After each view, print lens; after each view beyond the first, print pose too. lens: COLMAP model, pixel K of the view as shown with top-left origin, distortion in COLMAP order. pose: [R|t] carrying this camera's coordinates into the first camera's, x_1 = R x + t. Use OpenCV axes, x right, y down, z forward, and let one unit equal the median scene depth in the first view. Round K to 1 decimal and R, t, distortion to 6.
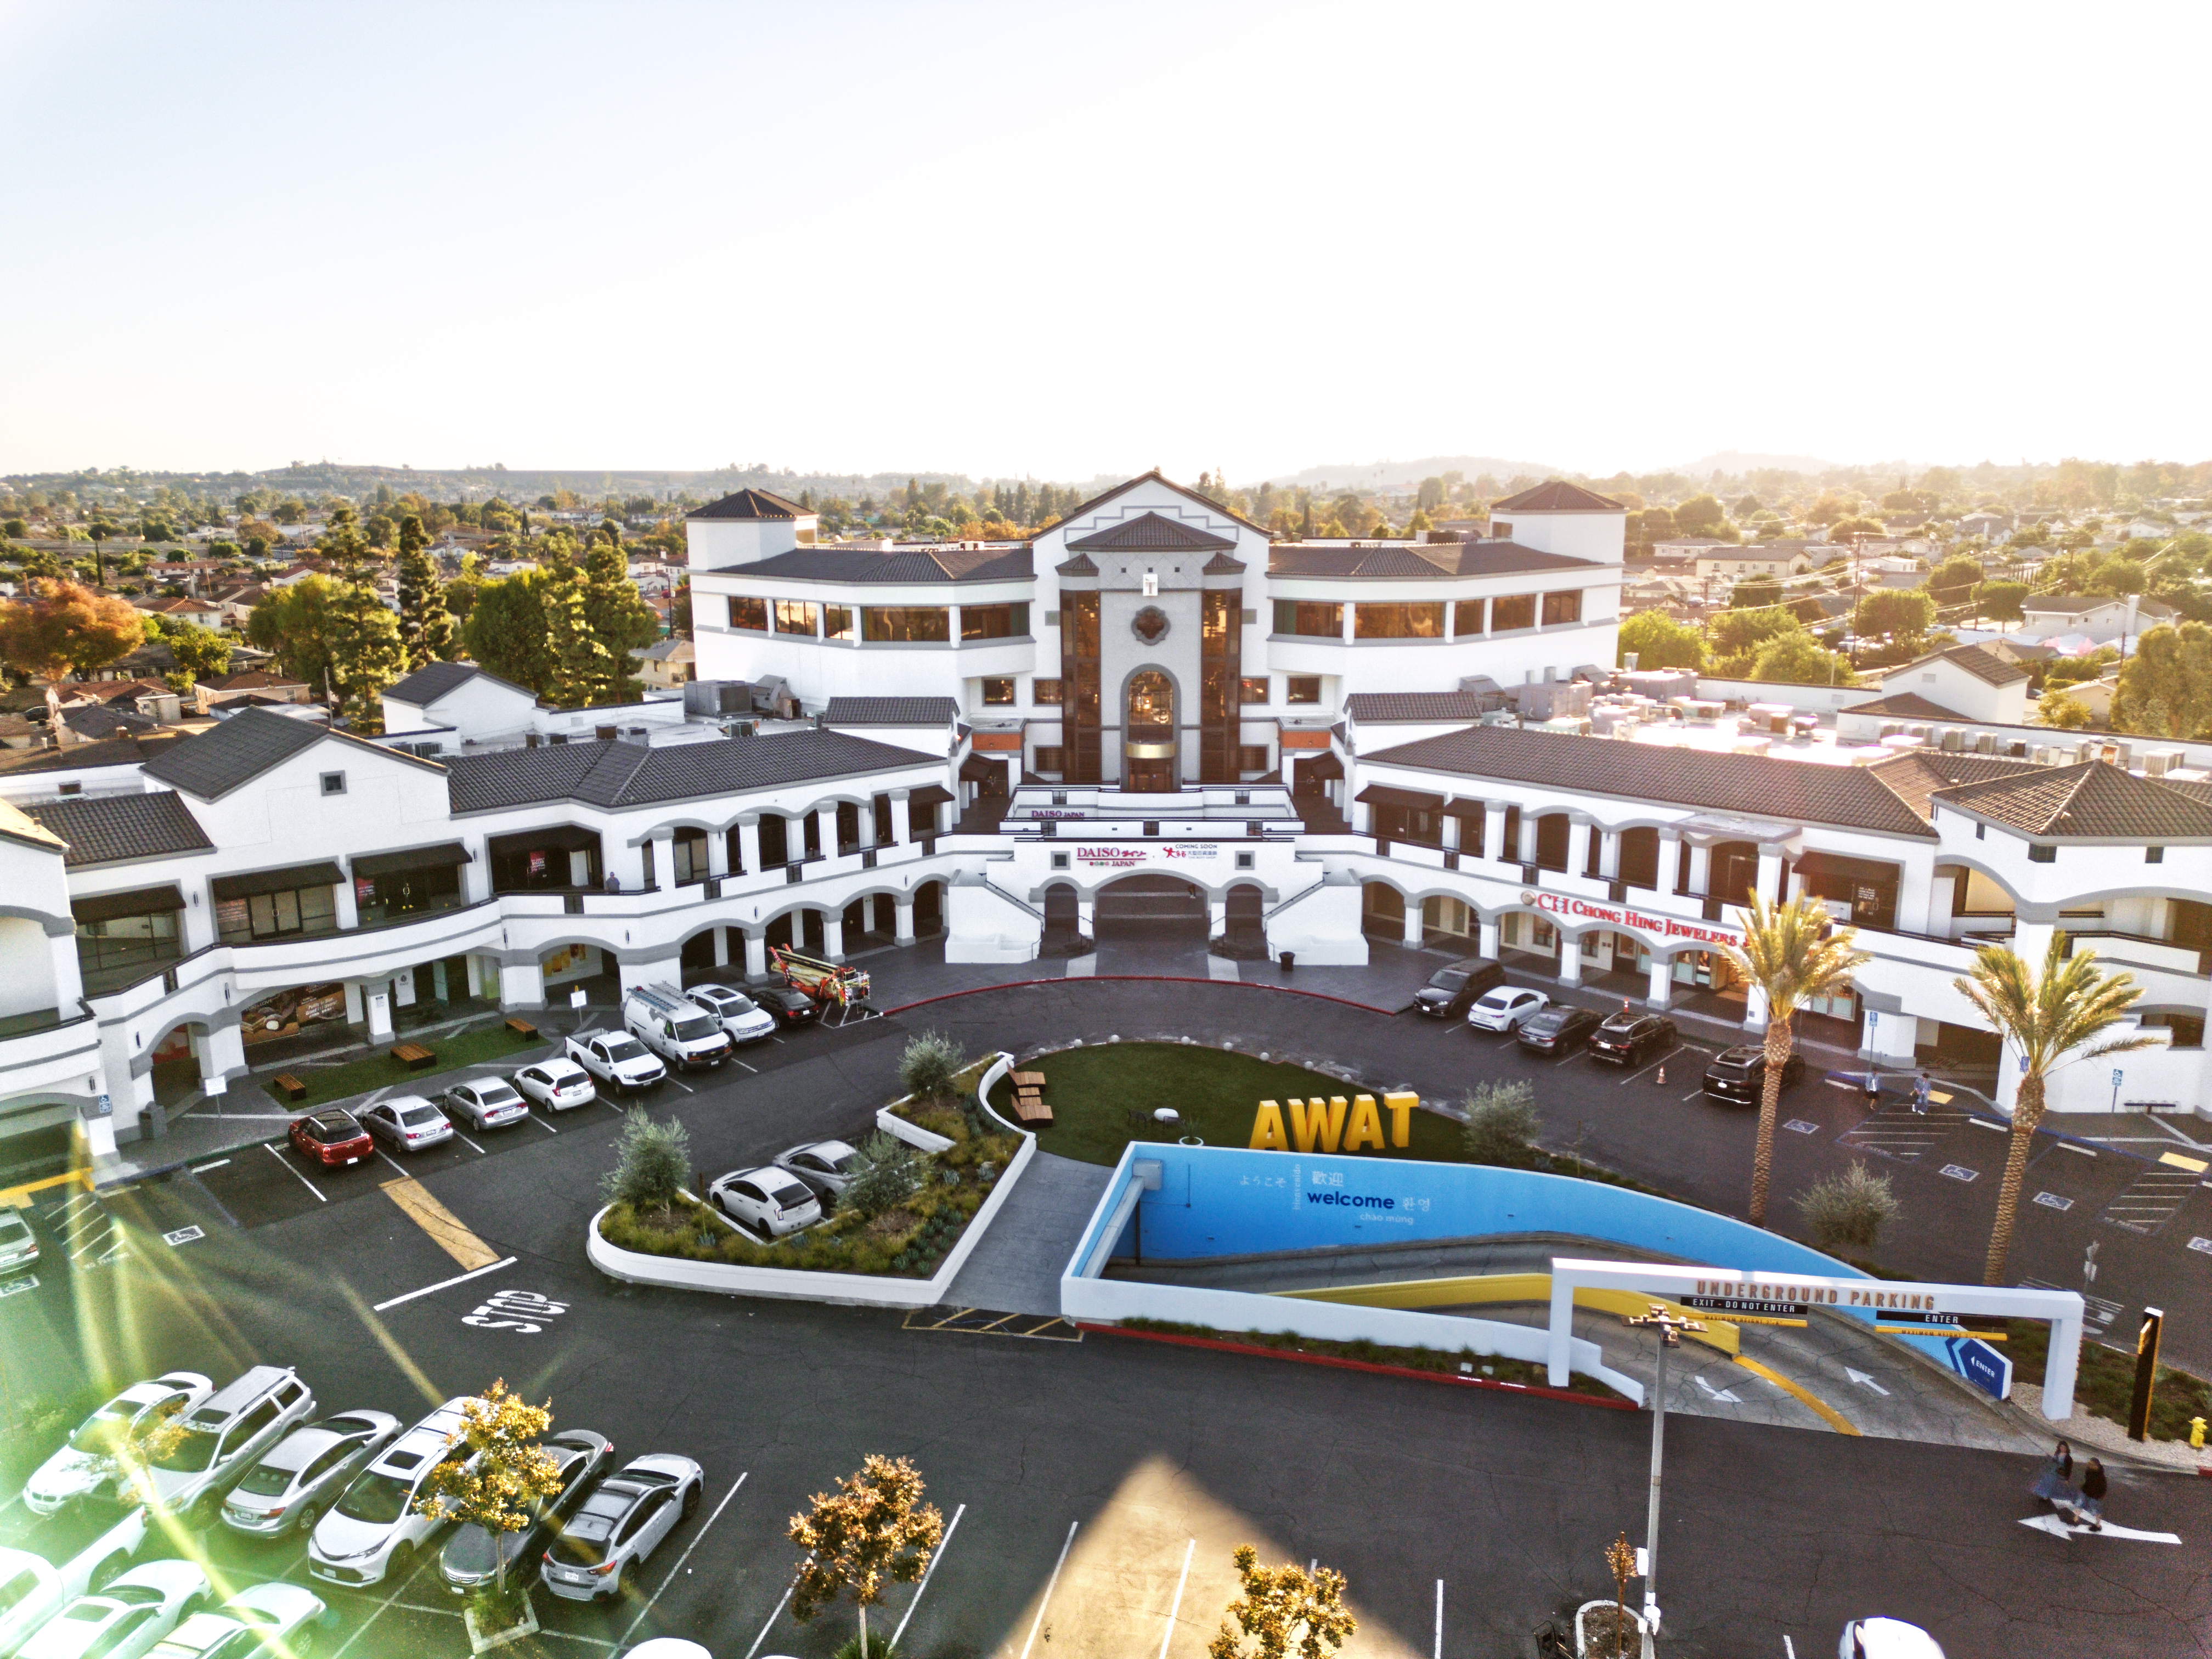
lens RADIAL K [[1576.1, 0, 1094.6], [0, 1576.1, 852.8], [0, 0, 1]] dist [0.052841, -0.032601]
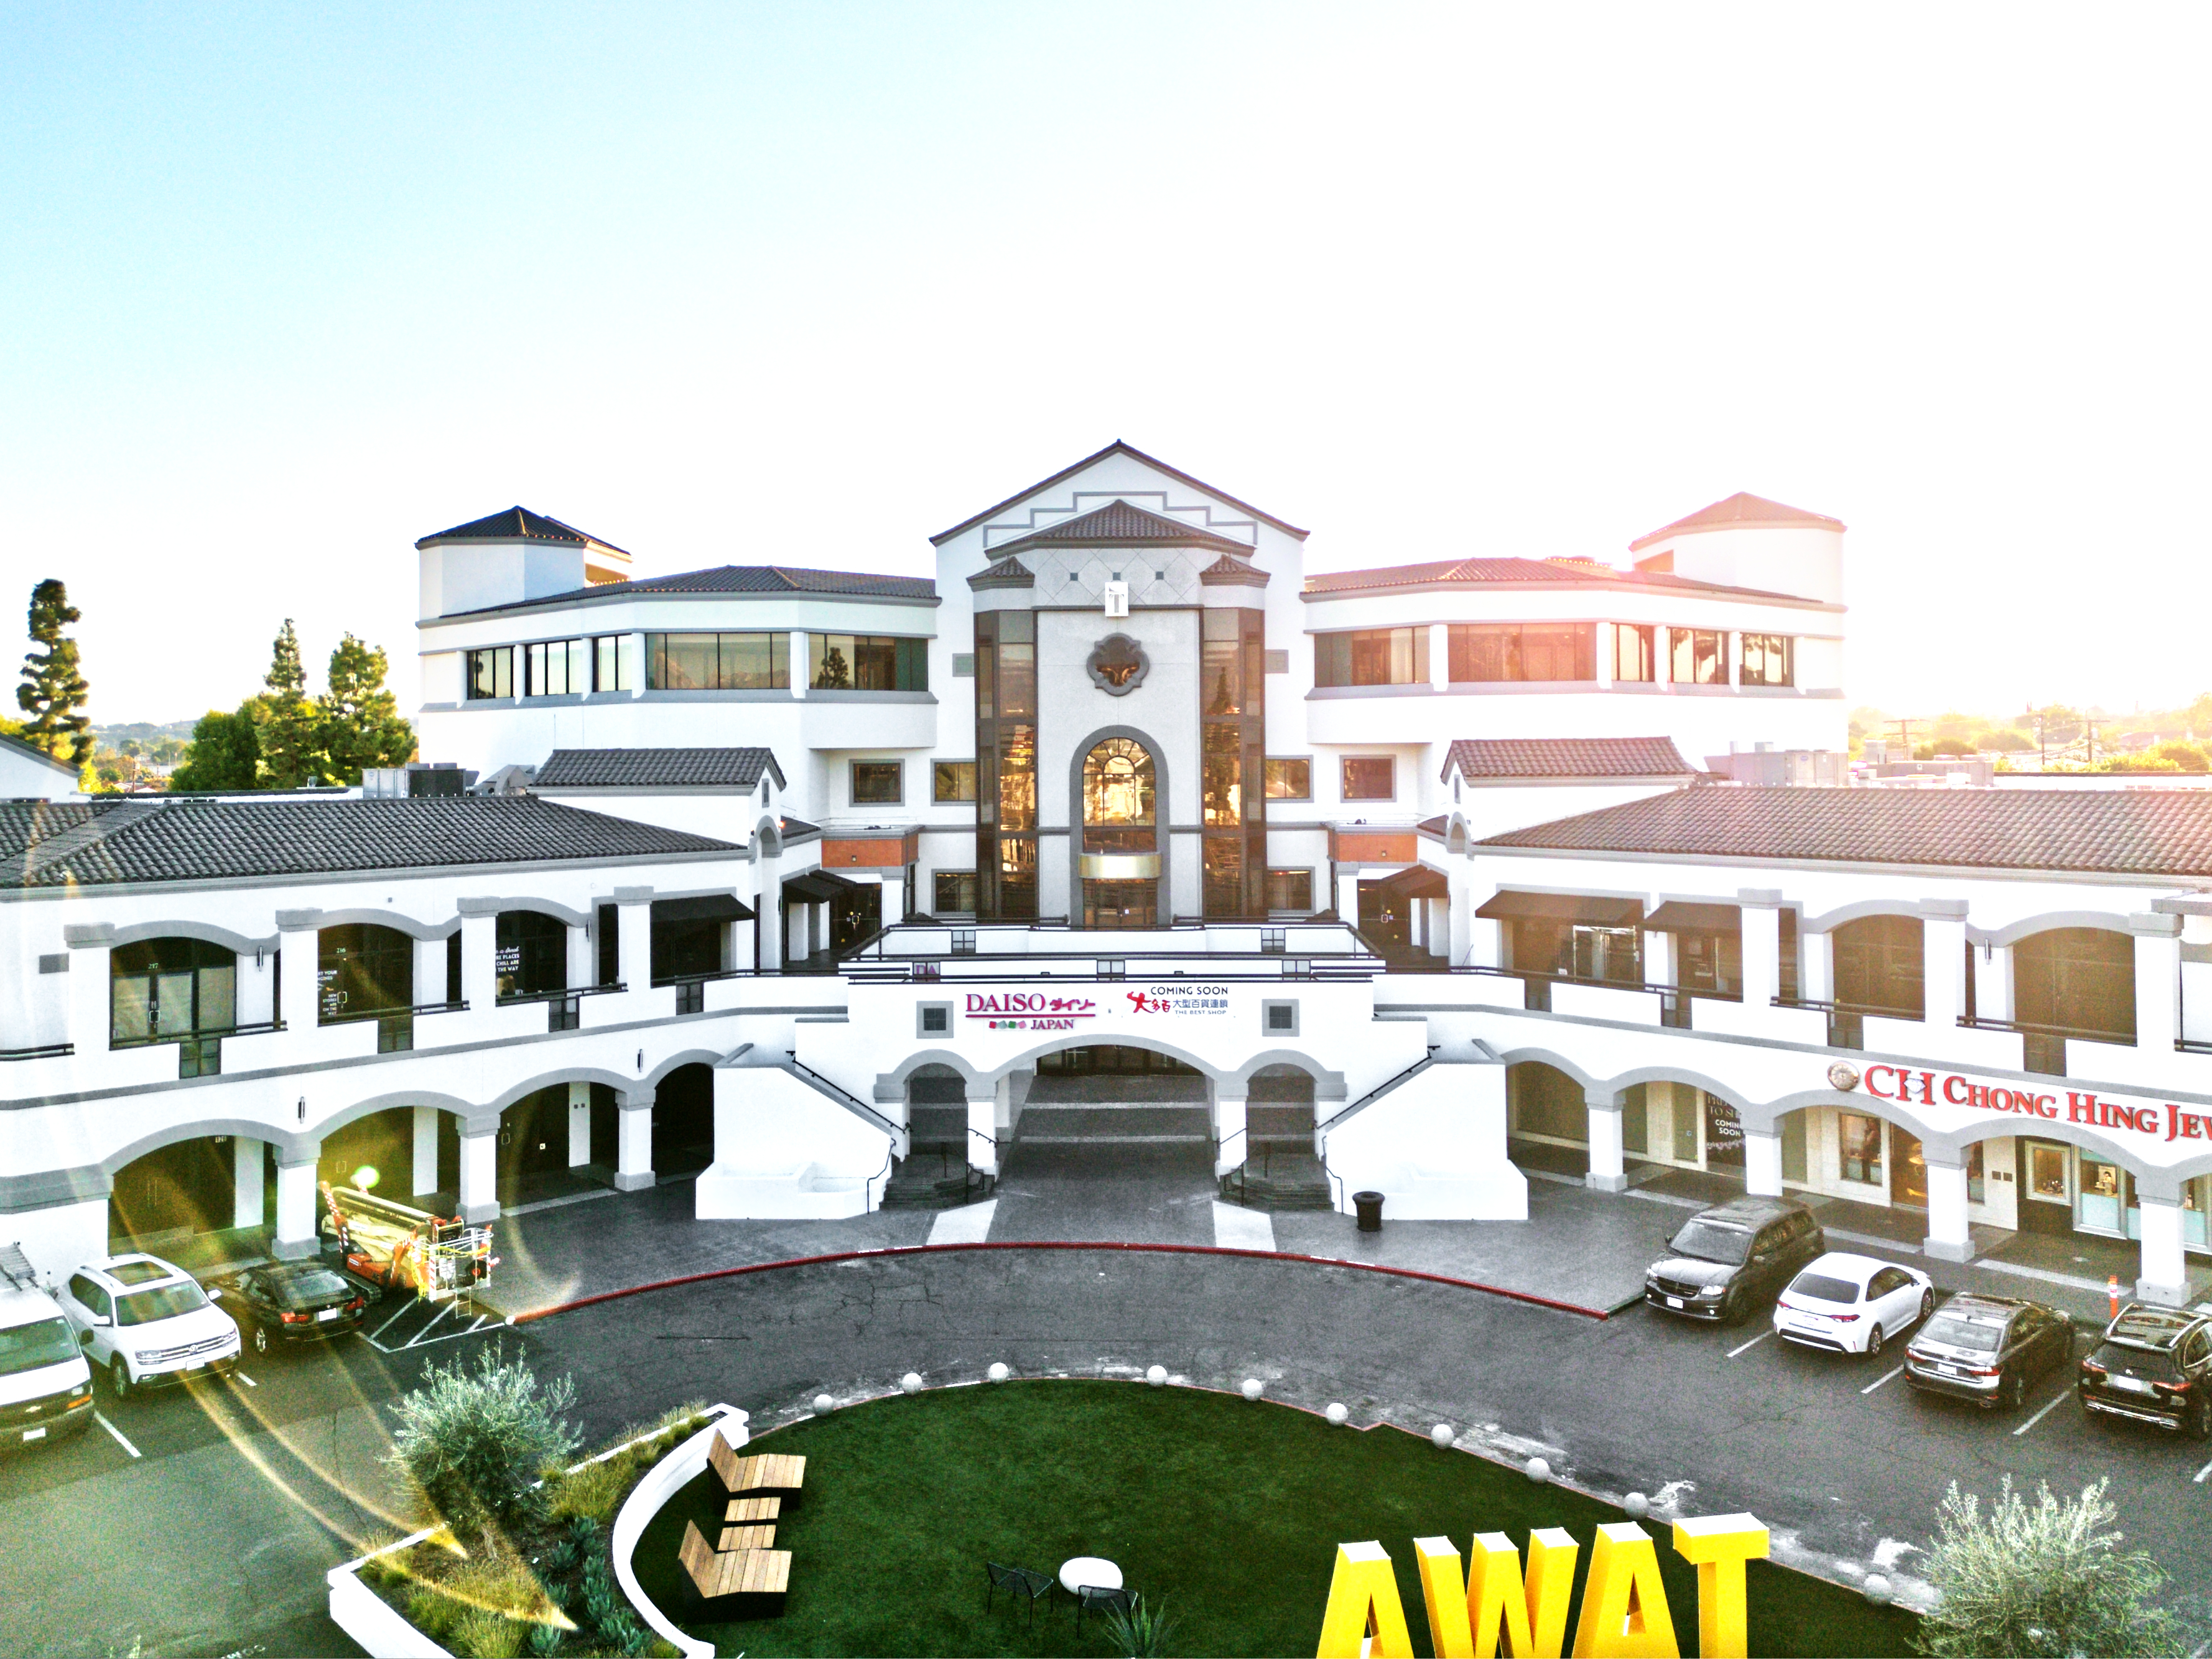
lens RADIAL K [[1782.8, 0, 1116.6], [0, 1782.8, 710.5], [0, 0, 1]] dist [0.052396, -0.063150]
pose [[0.999977, -0.000464, 0.006716, 0.035774], [0.002075, 0.970300, -0.241896, 0.049596], [-0.006404, 0.241904, 0.970279, 0.386897]]
